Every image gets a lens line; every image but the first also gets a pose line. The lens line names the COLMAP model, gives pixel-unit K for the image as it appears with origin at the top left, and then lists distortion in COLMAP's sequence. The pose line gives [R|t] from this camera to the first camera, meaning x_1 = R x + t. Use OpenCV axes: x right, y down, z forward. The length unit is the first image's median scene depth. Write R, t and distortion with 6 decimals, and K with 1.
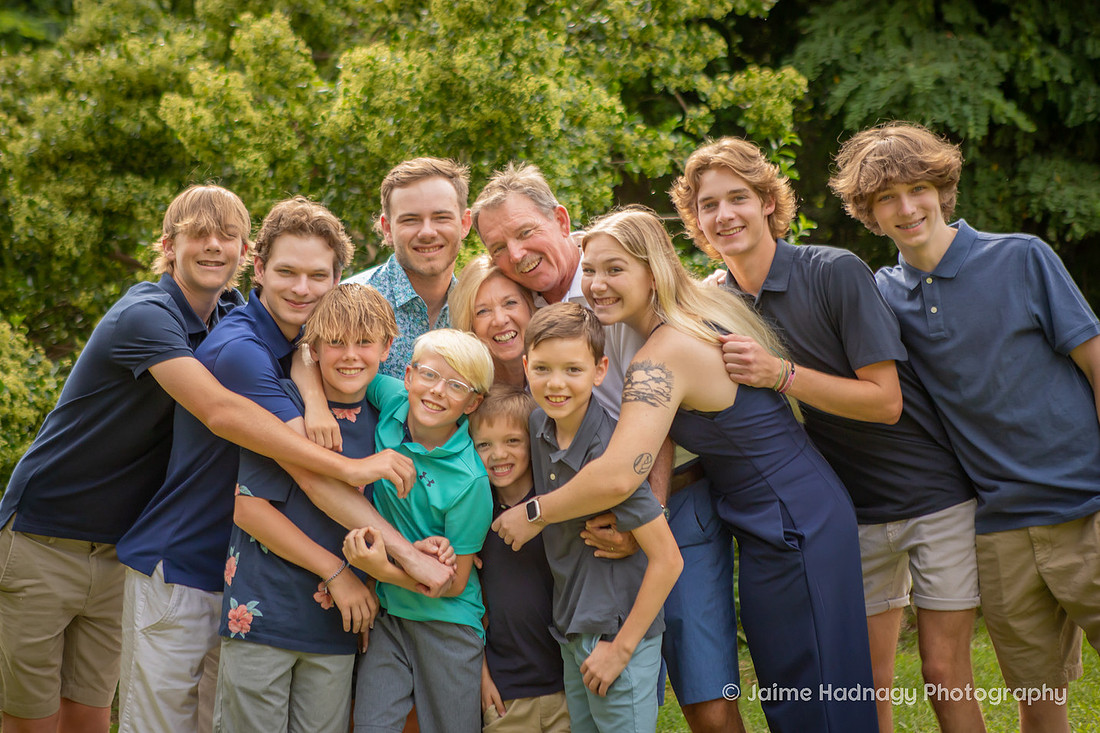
lens RADIAL K [[2294.6, 0, 505.8], [0, 2294.6, 332.7], [0, 0, 1]] dist [0.226611, 0.130987]
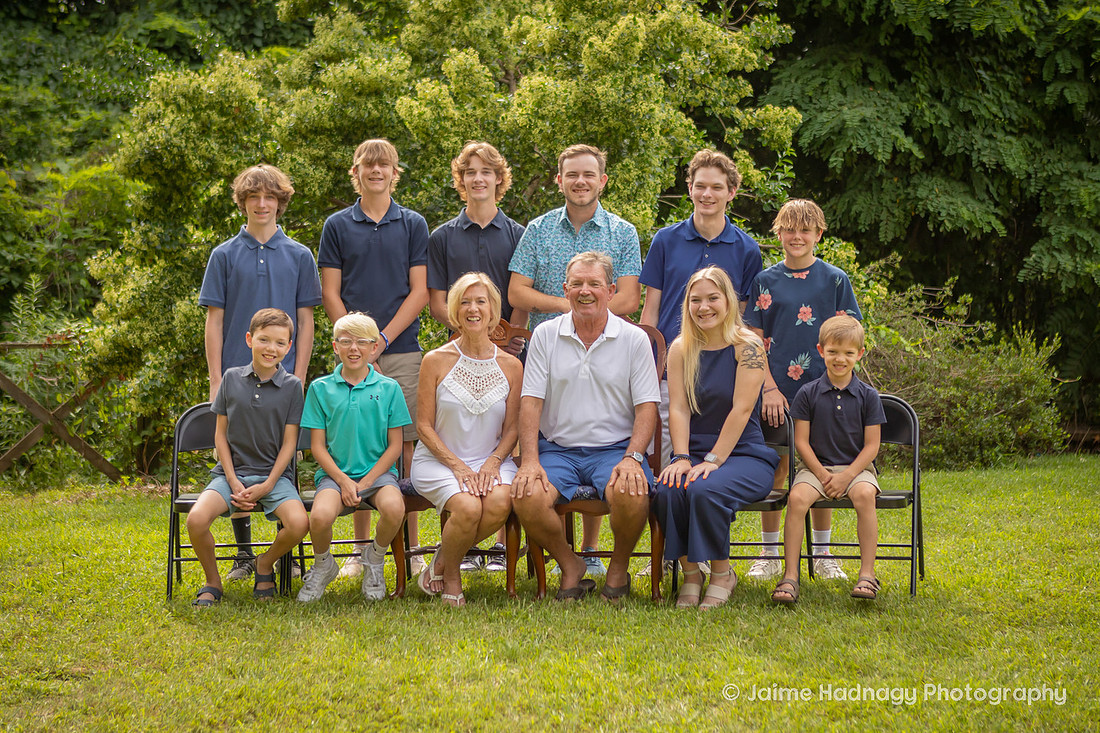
lens RADIAL K [[1845.2, 0, 576.2], [0, 1845.2, 285.4], [0, 0, 1]] dist [0.029785, 0.158577]
pose [[0.995450, 0.065041, 0.069630, -0.105961], [-0.065018, 0.997881, -0.002603, 0.019699], [-0.069652, -0.001936, 0.997569, -0.249643]]
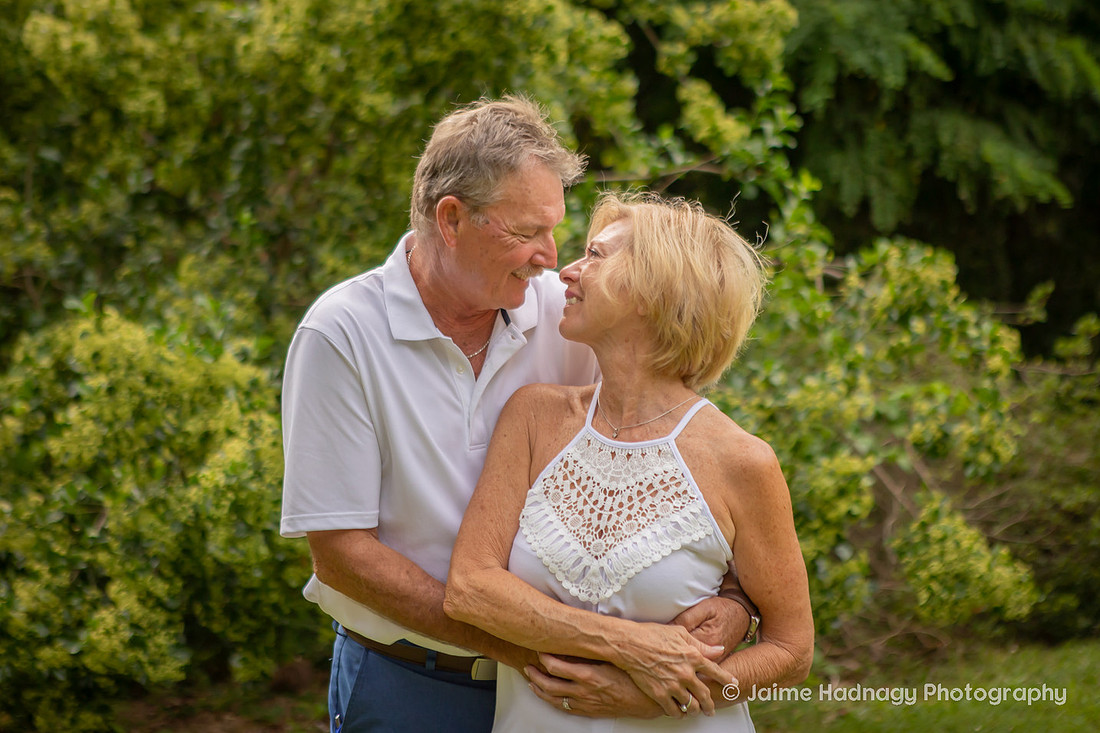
lens RADIAL K [[2318.7, 0, 518.6], [0, 2318.7, 344.5], [0, 0, 1]] dist [0.154718, 0.253702]
pose [[0.985000, -0.010624, 0.172228, -0.121072], [0.008133, 0.999852, 0.015161, -0.002545], [-0.172364, -0.013533, 0.984940, 0.187276]]
